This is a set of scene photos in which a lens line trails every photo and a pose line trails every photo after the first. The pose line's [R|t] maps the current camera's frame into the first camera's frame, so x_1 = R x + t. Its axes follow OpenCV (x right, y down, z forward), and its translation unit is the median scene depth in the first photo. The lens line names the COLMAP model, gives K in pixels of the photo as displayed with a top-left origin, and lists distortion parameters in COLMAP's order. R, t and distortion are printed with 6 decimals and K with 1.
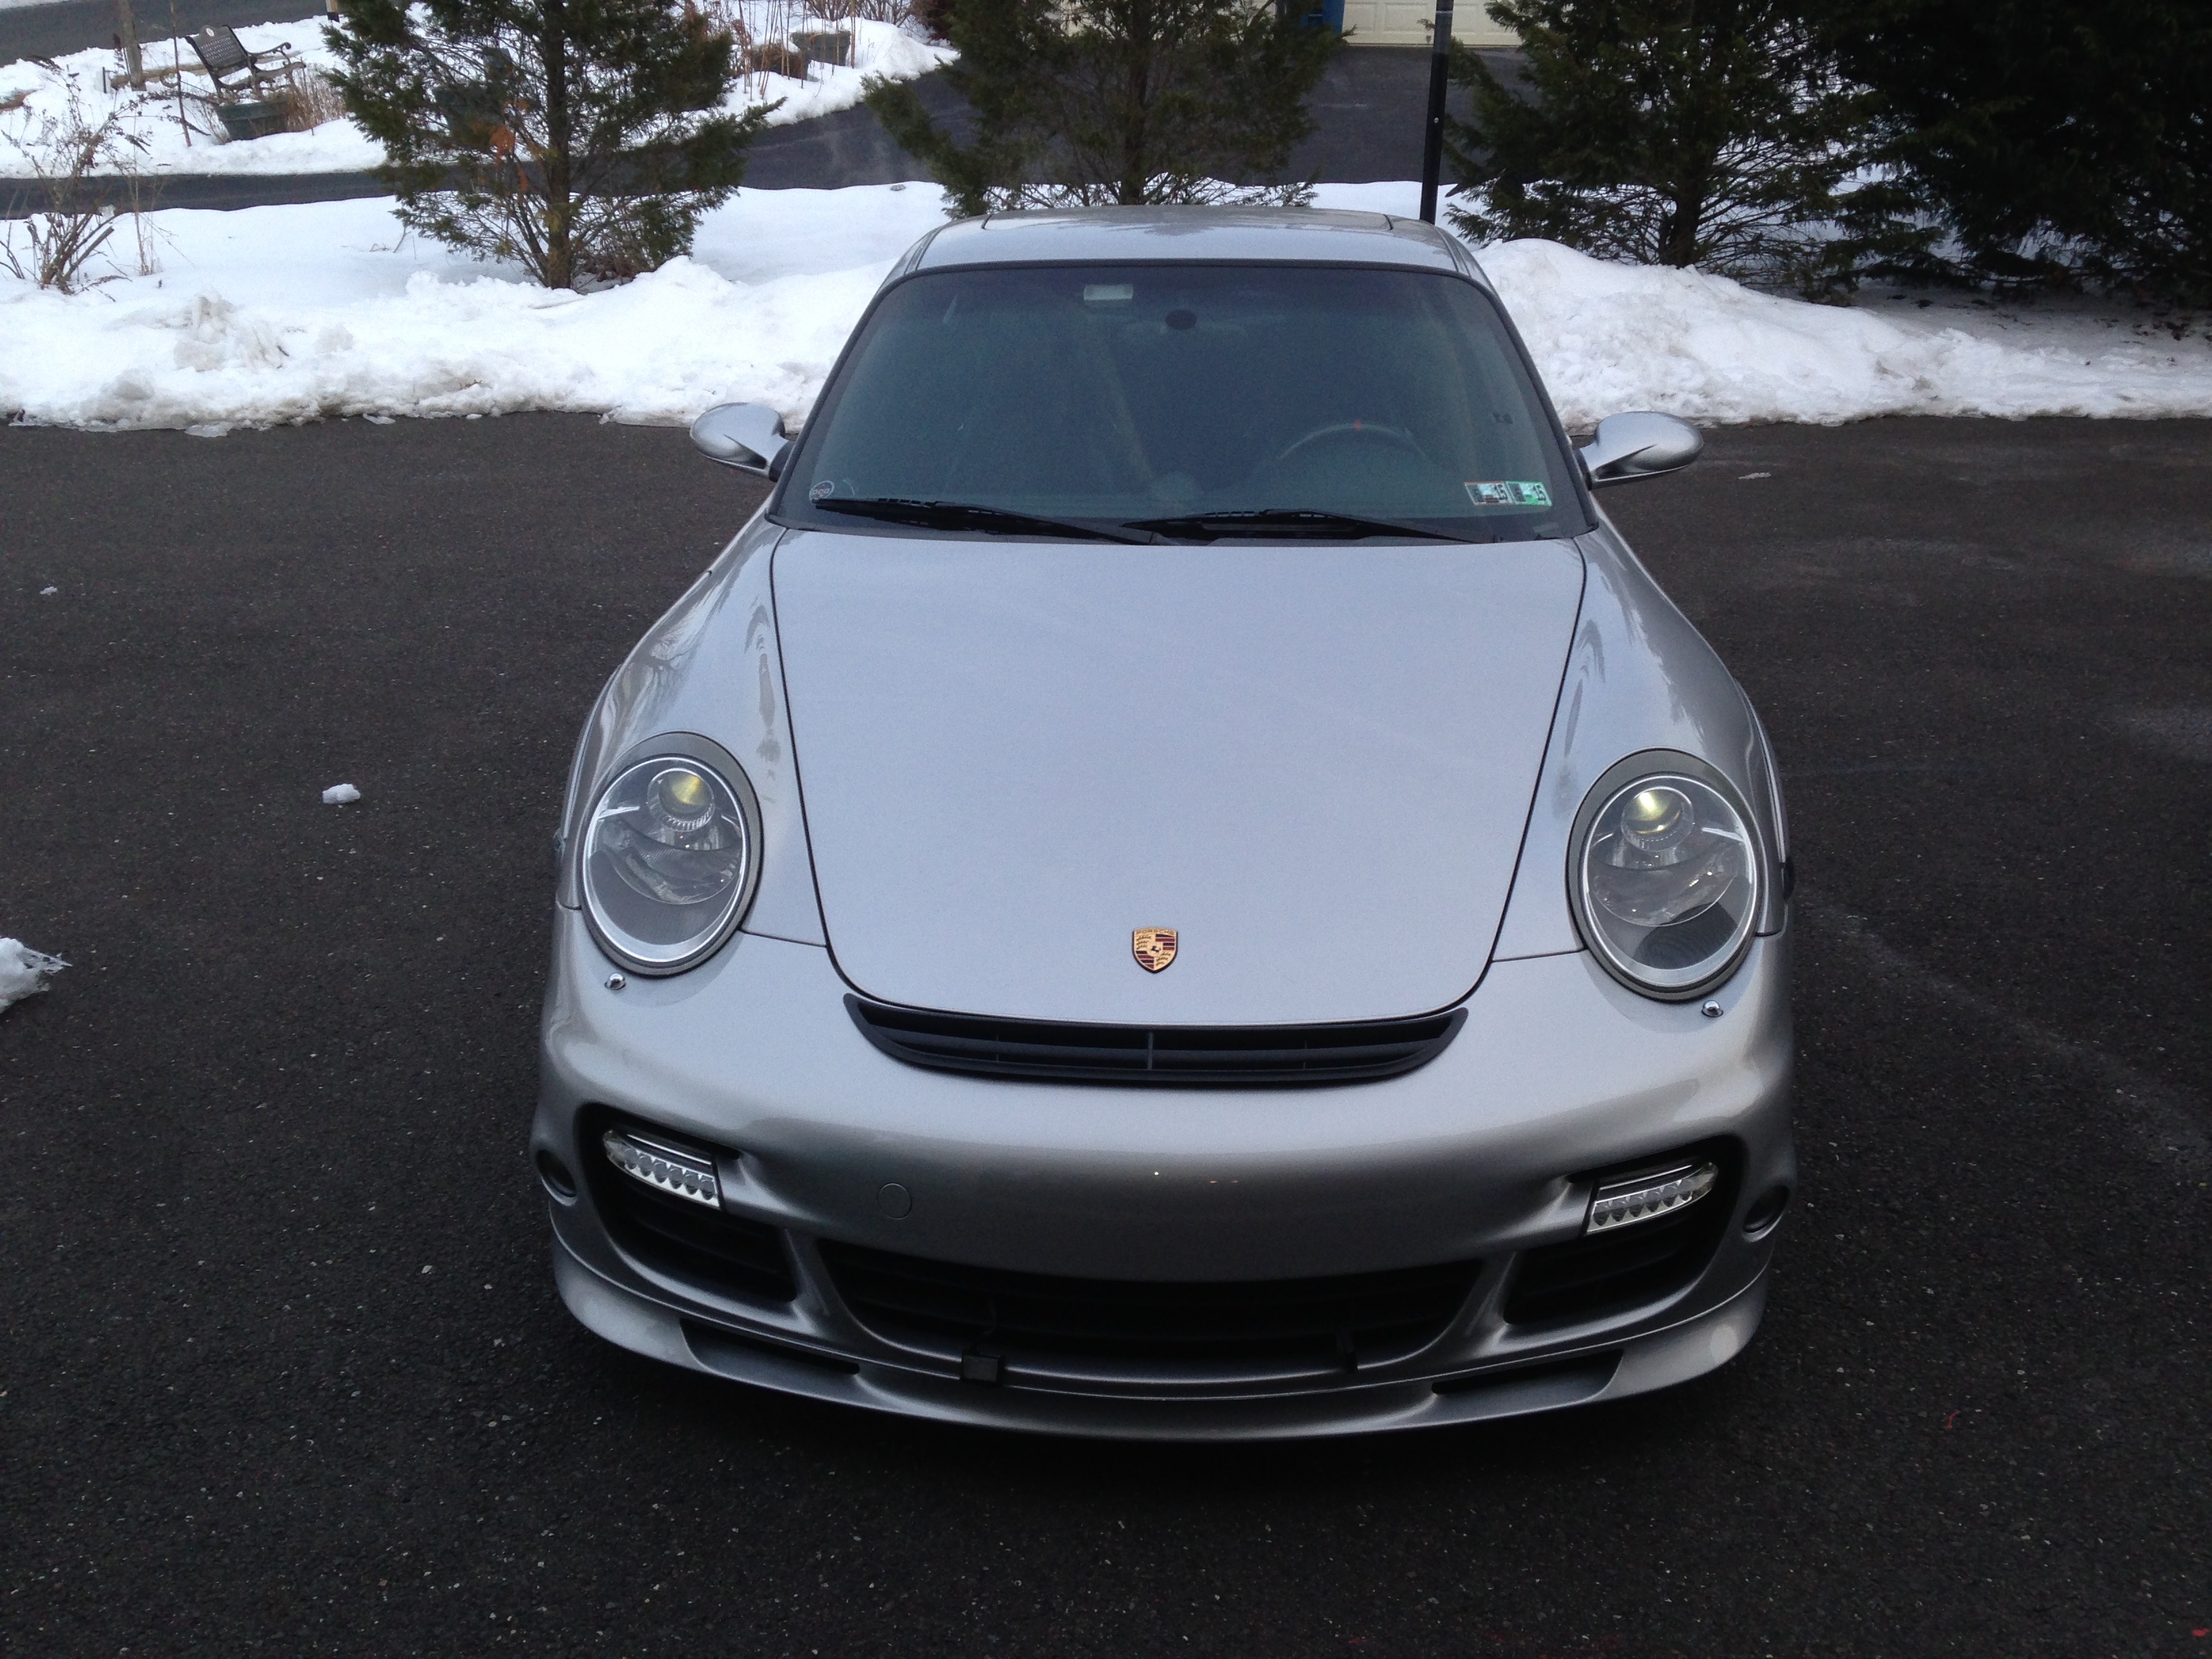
lens RADIAL K [[2023.1, 0, 1106.0], [0, 2023.1, 829.5], [0, 0, 1]] dist [0.229523, -0.335853]
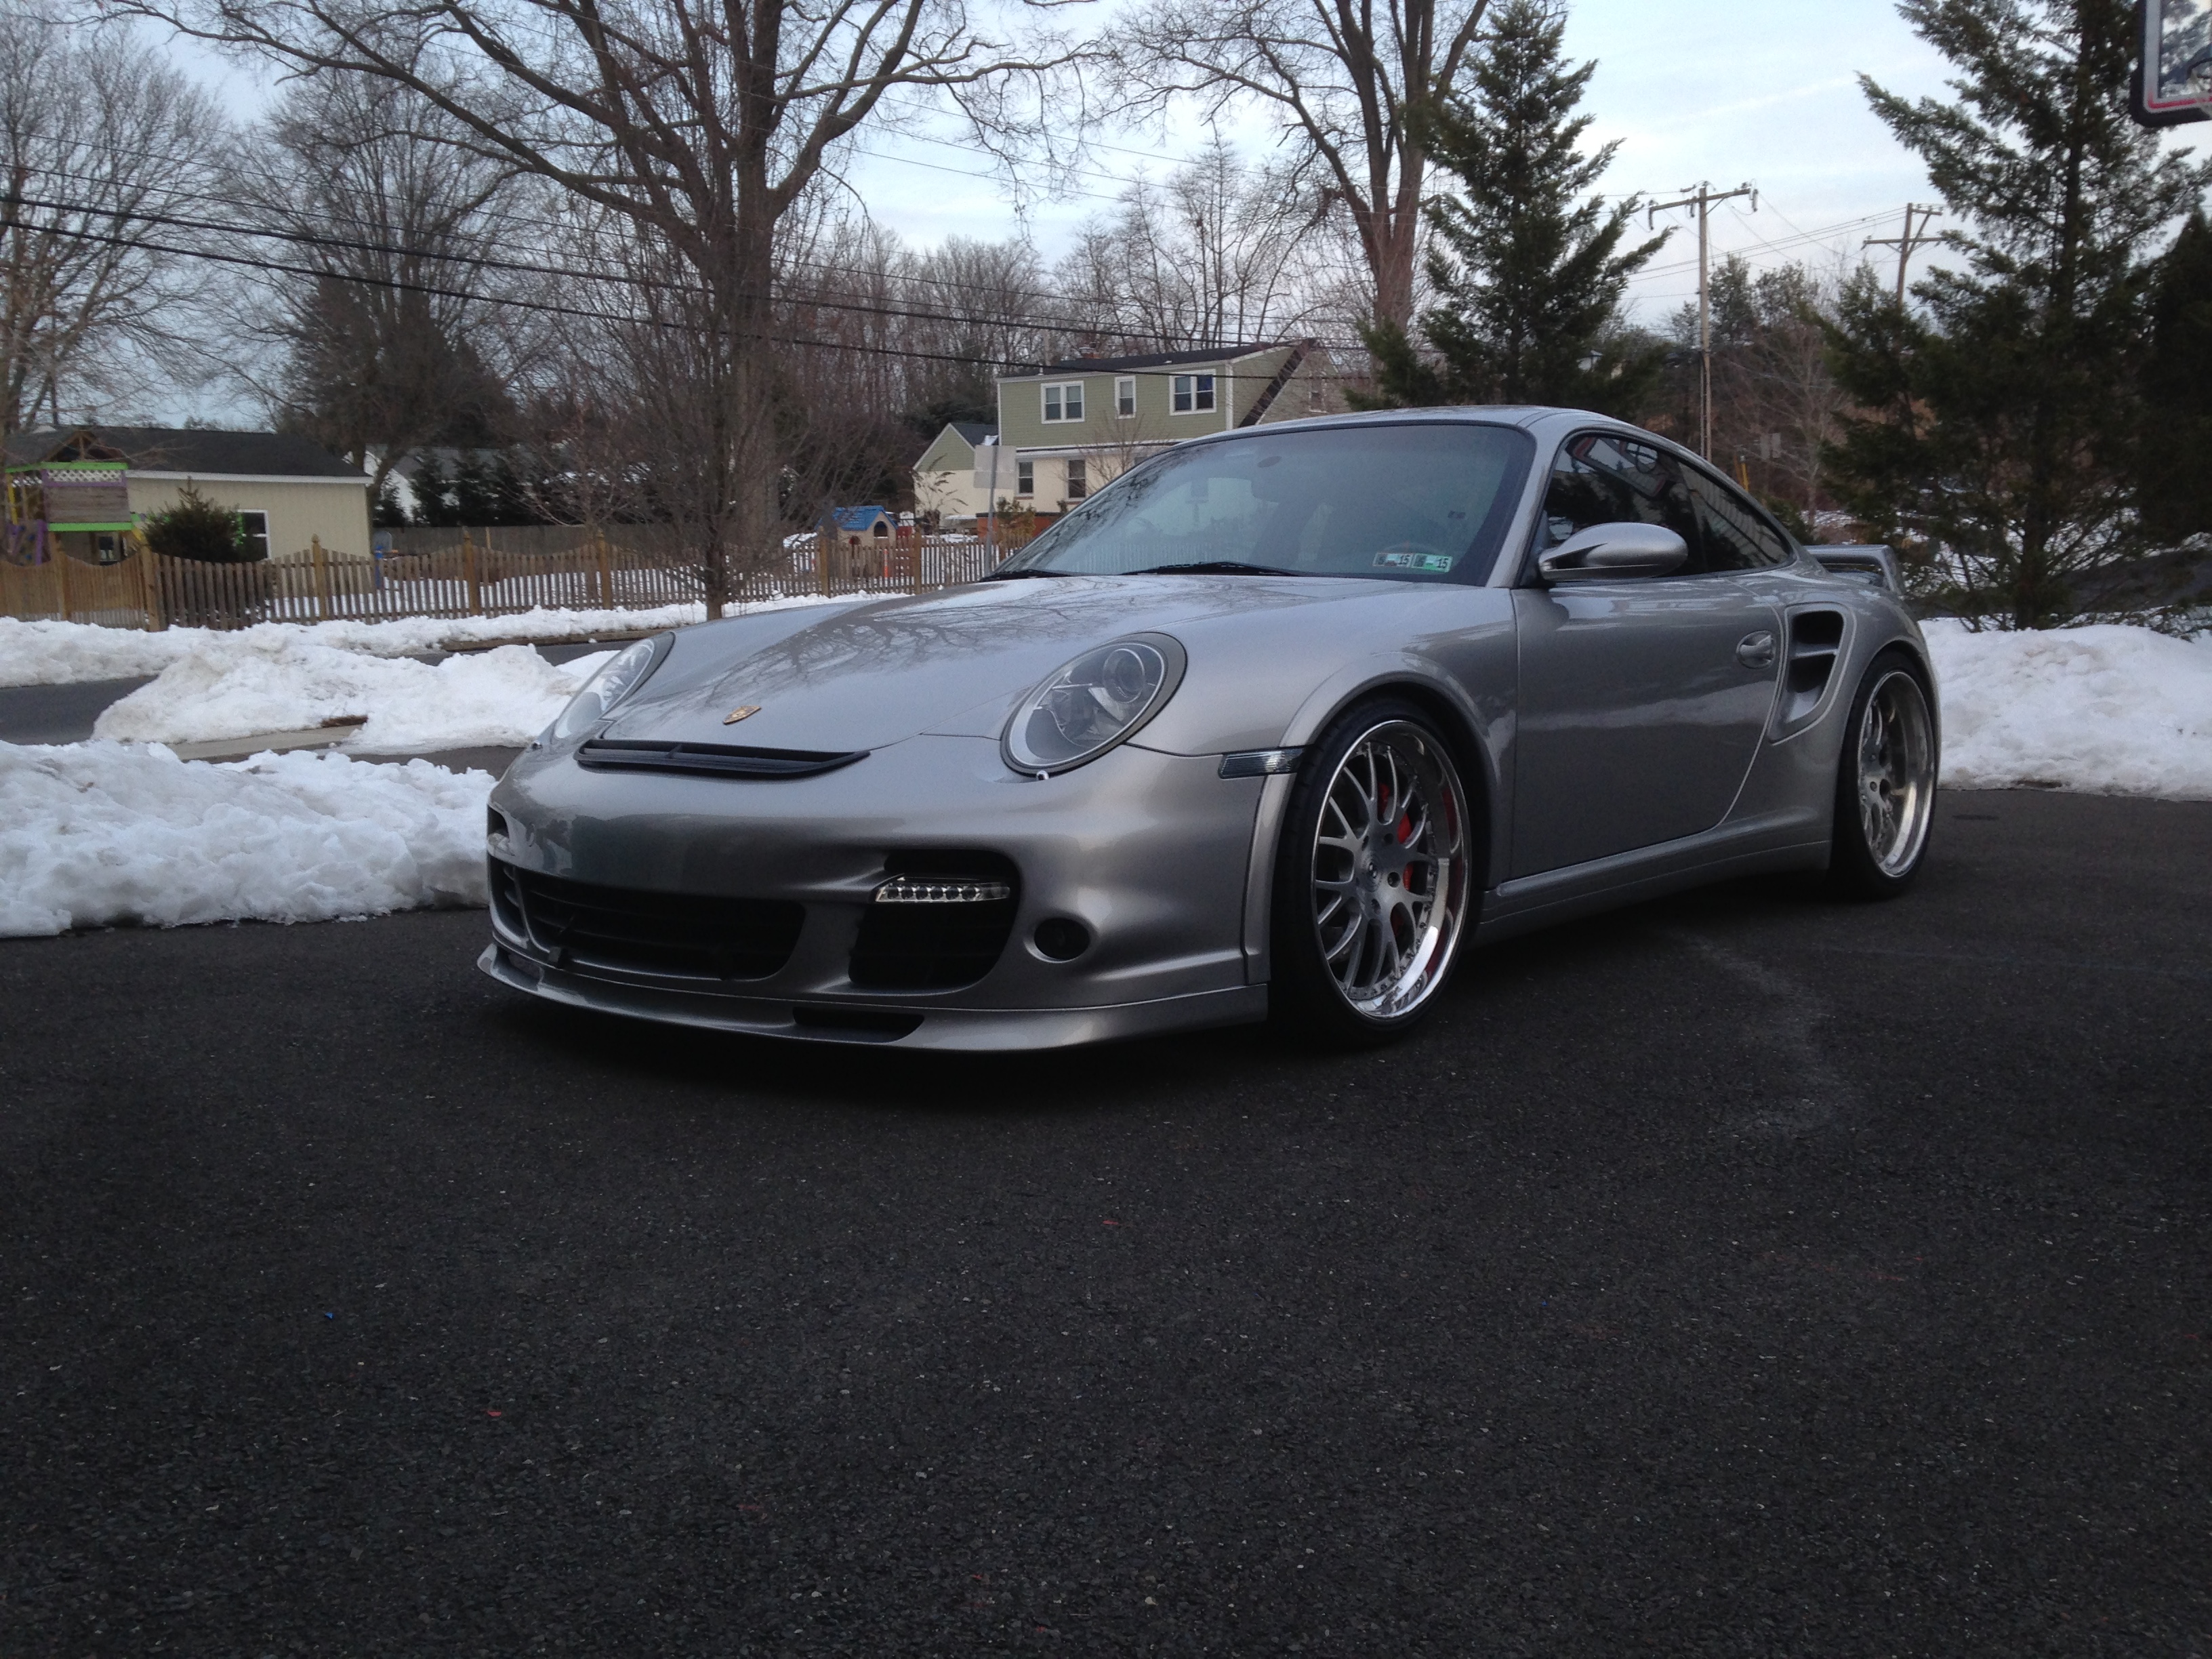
lens RADIAL K [[2023.1, 0, 1106.0], [0, 2023.1, 829.5], [0, 0, 1]] dist [0.229523, -0.335853]
pose [[0.795005, 0.052447, -0.604331, 0.319151], [-0.212122, 0.957394, -0.195962, 0.104734], [0.568305, 0.283983, 0.772258, 0.010353]]
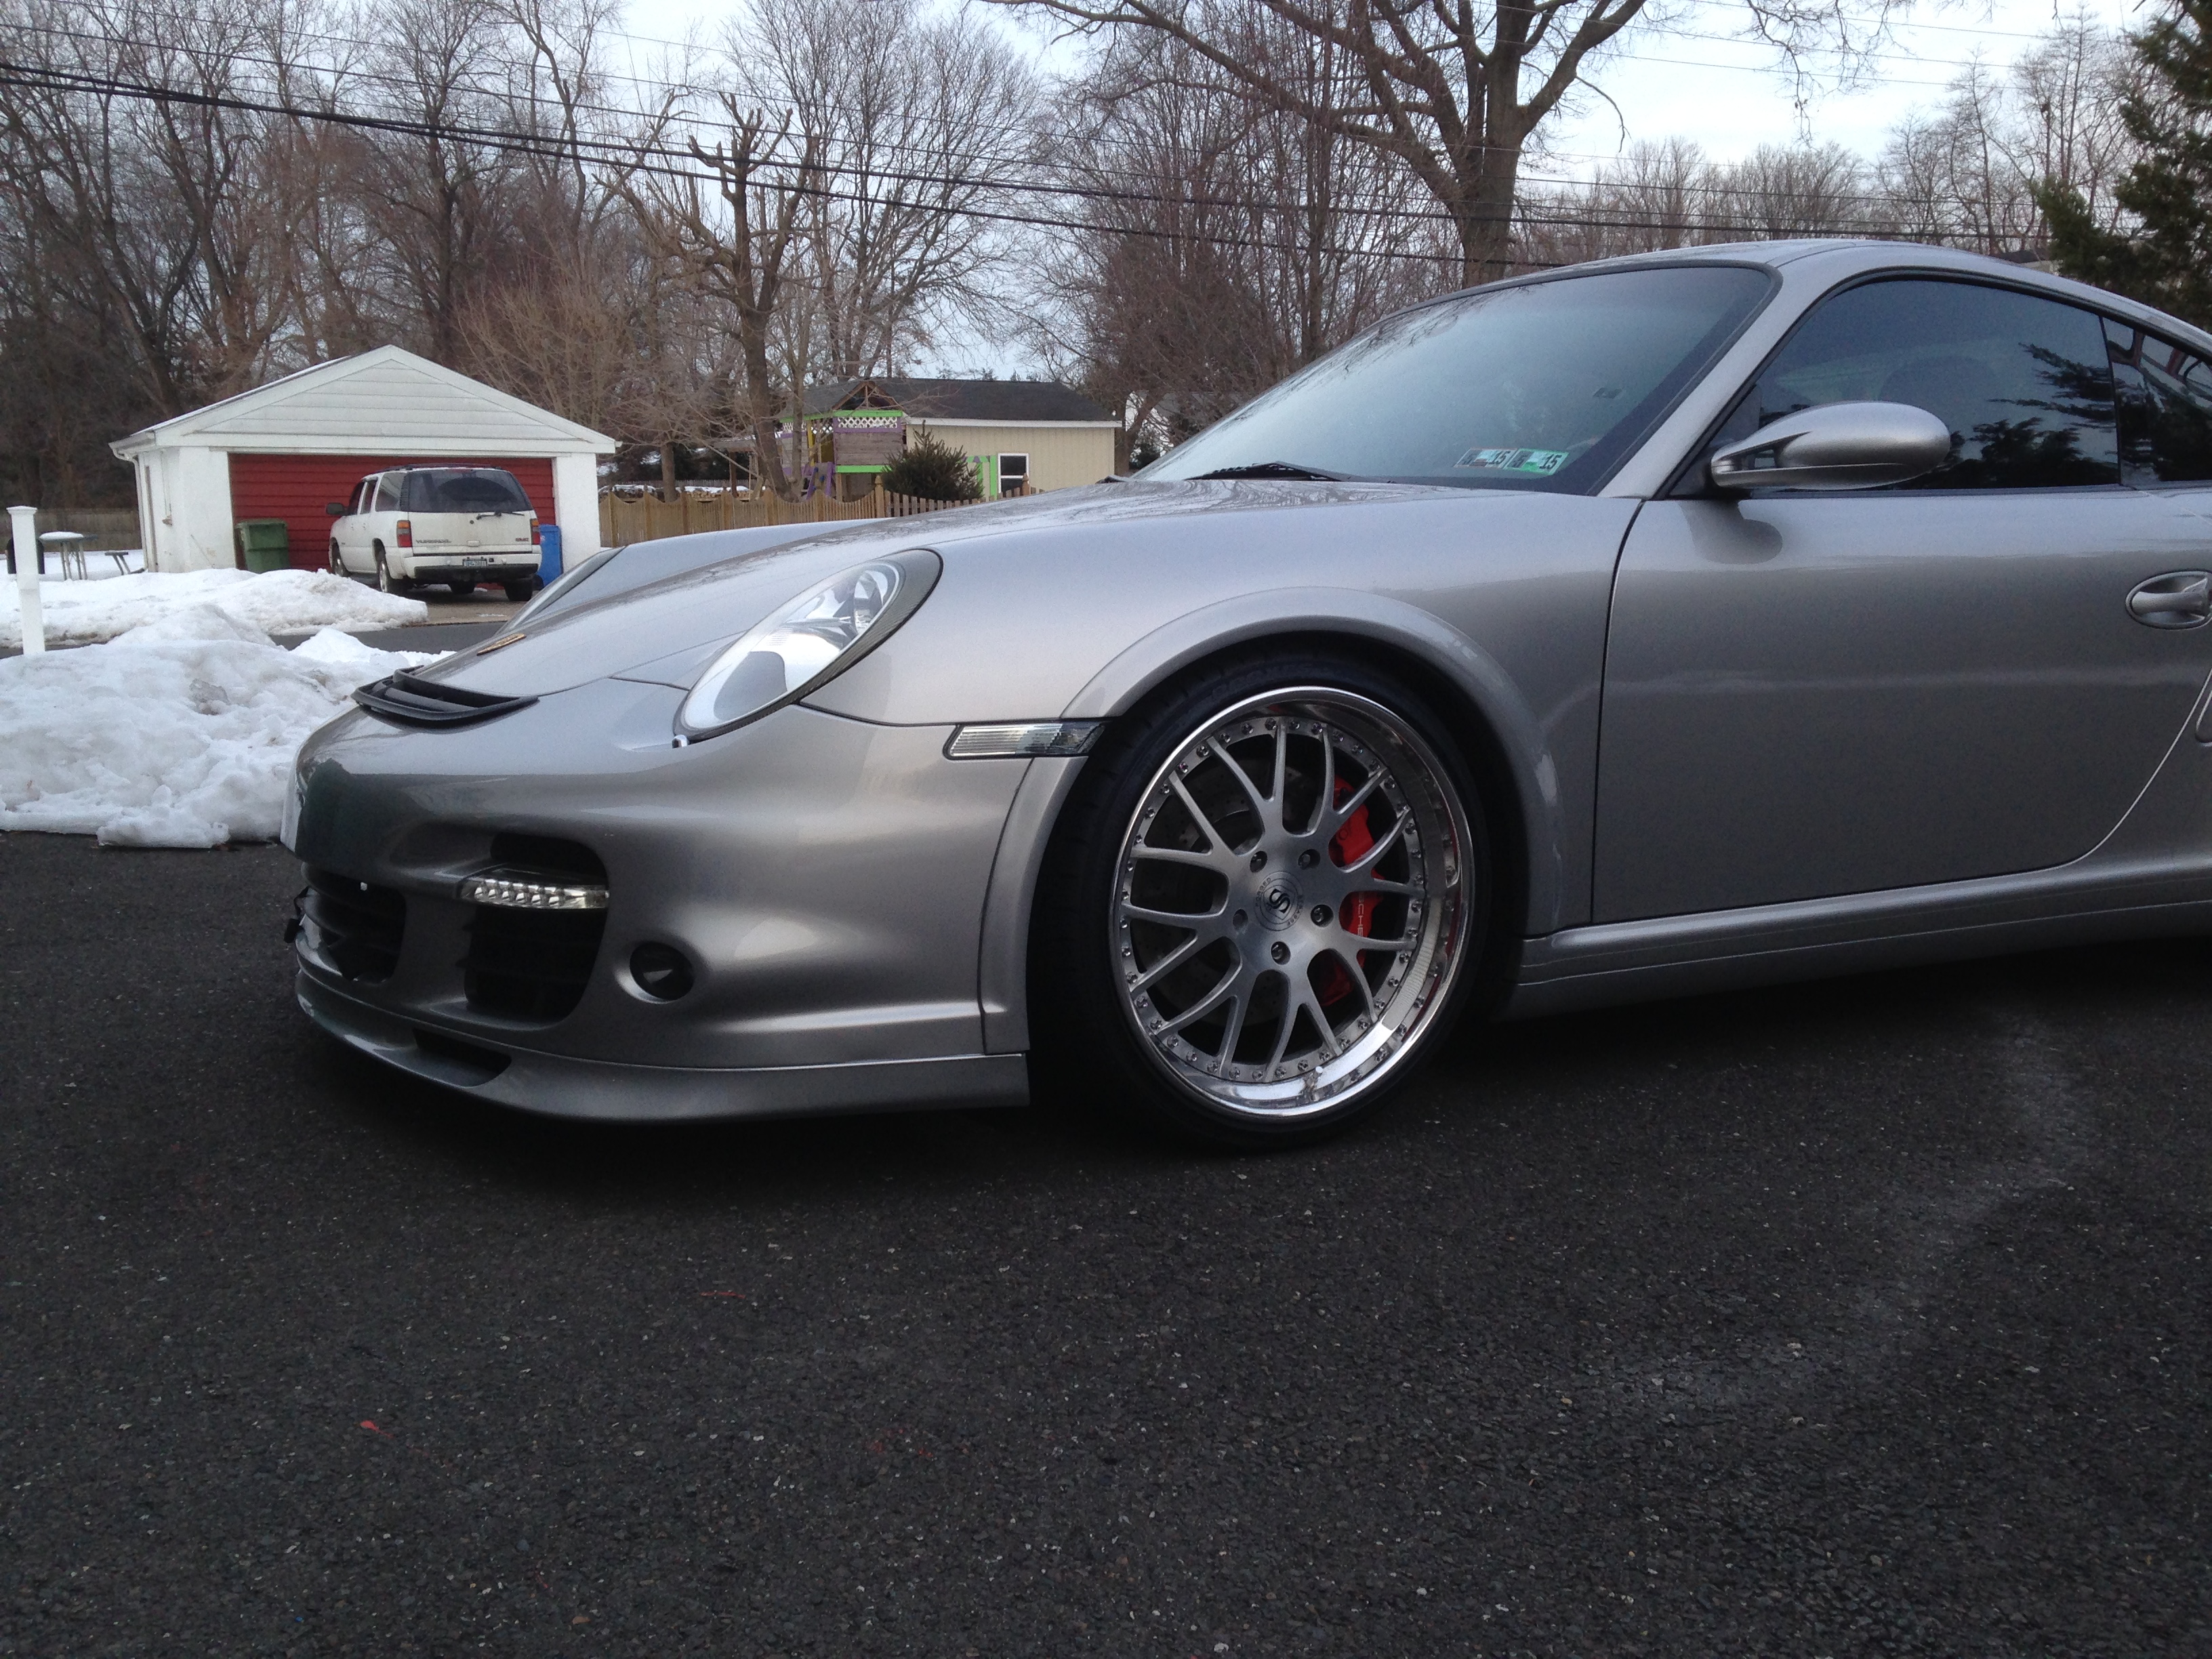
lens RADIAL K [[2001.4, 0, 1110.5], [0, 2001.4, 851.7], [0, 0, 1]] dist [0.153789, -0.192265]
pose [[0.502108, 0.125645, -0.855629, 0.343325], [-0.324349, 0.944527, -0.051638, 0.033709], [0.801676, 0.303451, 0.515007, 0.201567]]
